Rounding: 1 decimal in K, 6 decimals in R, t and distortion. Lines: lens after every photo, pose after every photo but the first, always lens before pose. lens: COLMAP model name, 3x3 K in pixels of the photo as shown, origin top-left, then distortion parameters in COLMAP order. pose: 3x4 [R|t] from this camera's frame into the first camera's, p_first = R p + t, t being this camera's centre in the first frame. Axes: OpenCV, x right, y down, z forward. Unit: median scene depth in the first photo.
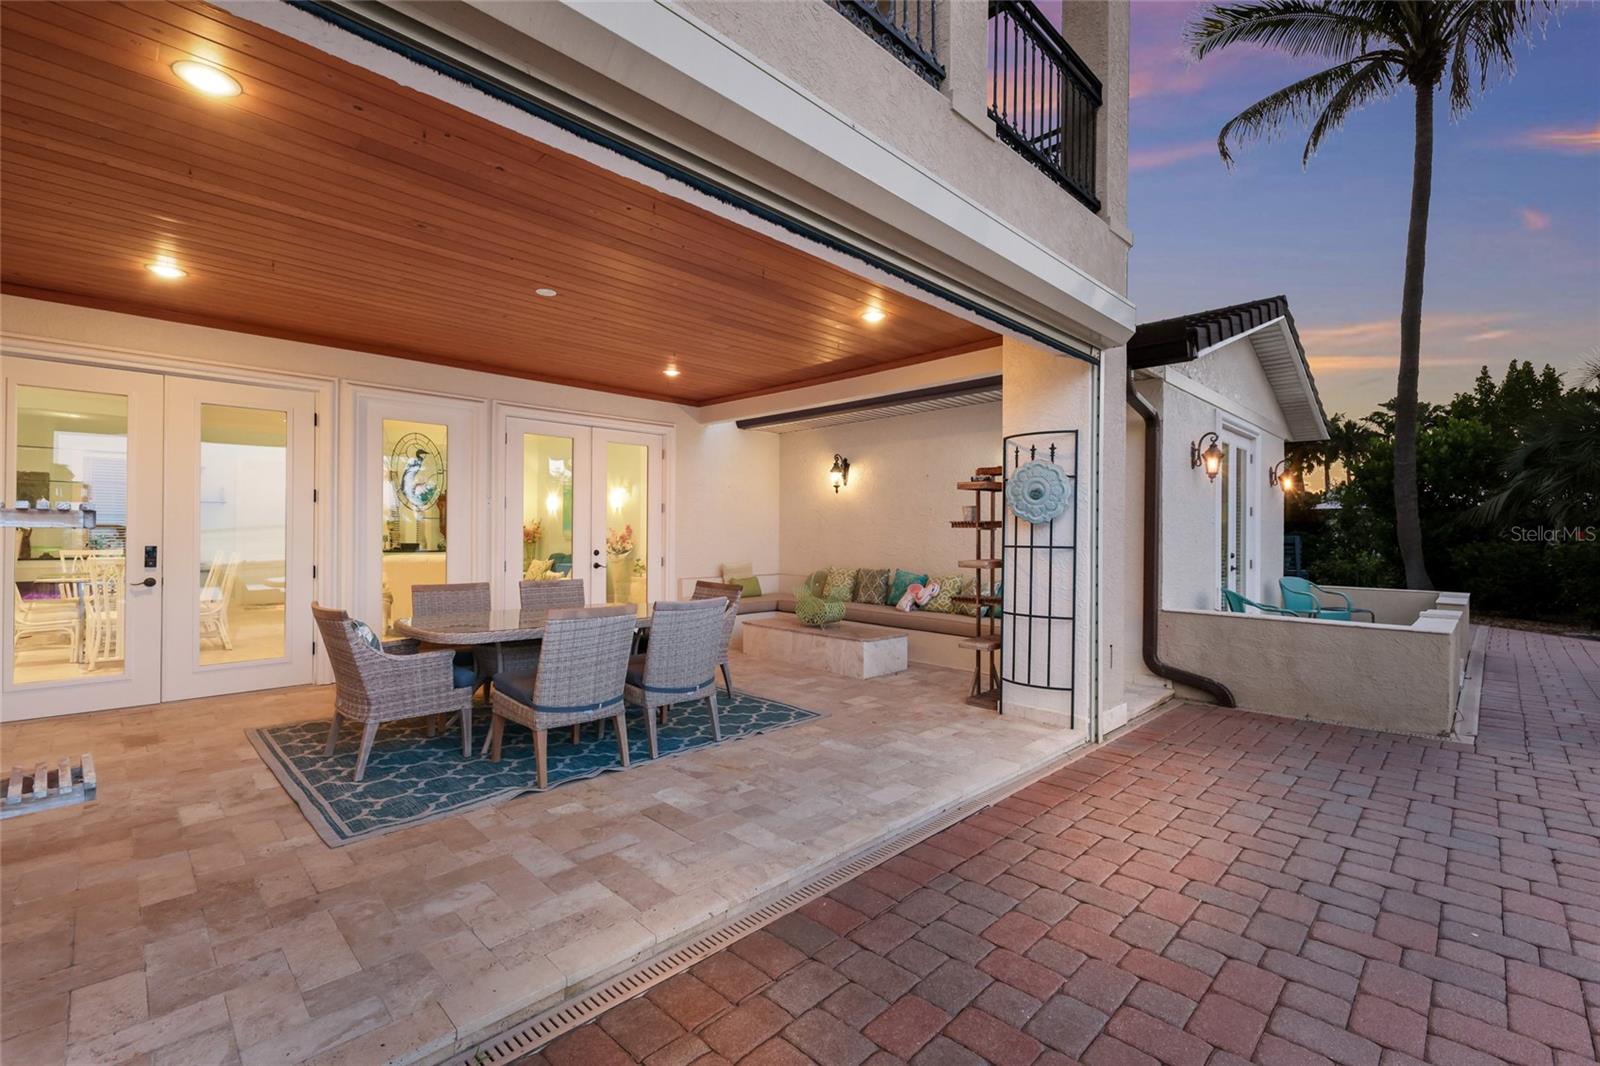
lens RADIAL K [[692.3, 0, 800.8], [0, 692.3, 519.1], [0, 0, 1]] dist [0.001874, 0.000295]
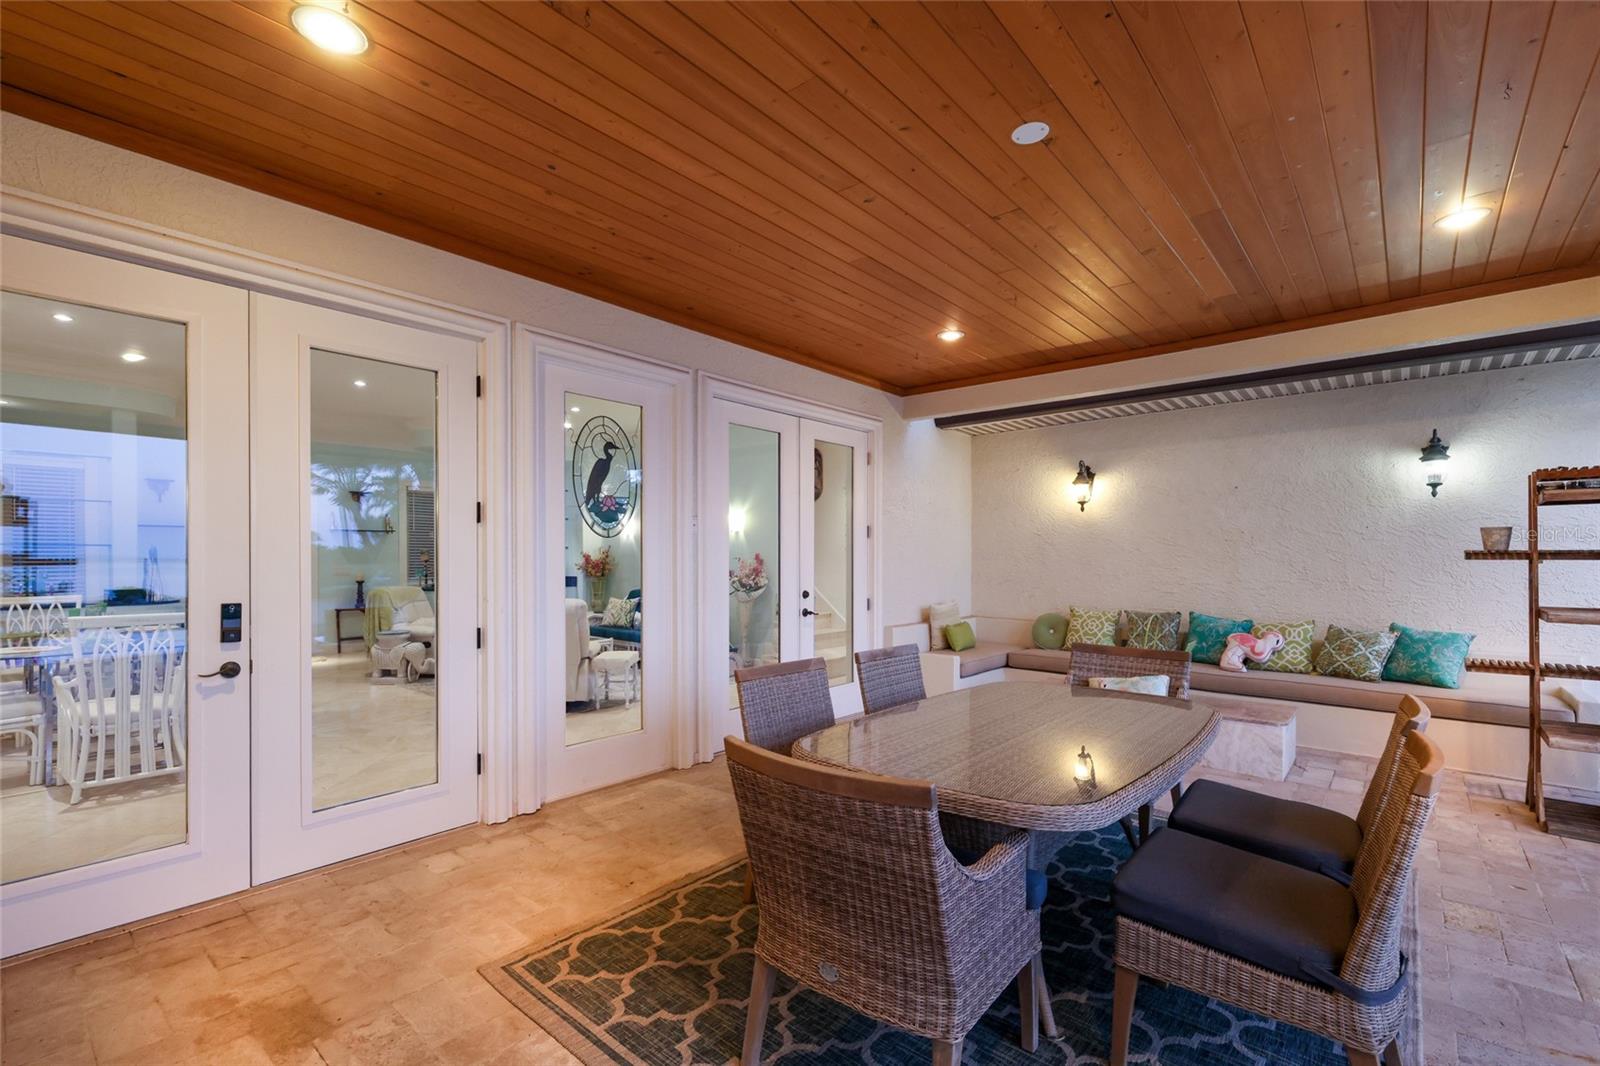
lens RADIAL K [[709.9, 0, 806.3], [0, 709.9, 551.1], [0, 0, 1]] dist [0.002422, 0.000078]
pose [[0.997159, -0.004298, 0.075197, -0.383893], [0.003450, 0.999929, 0.011409, -0.004962], [-0.075240, -0.011117, 0.997103, 0.298210]]
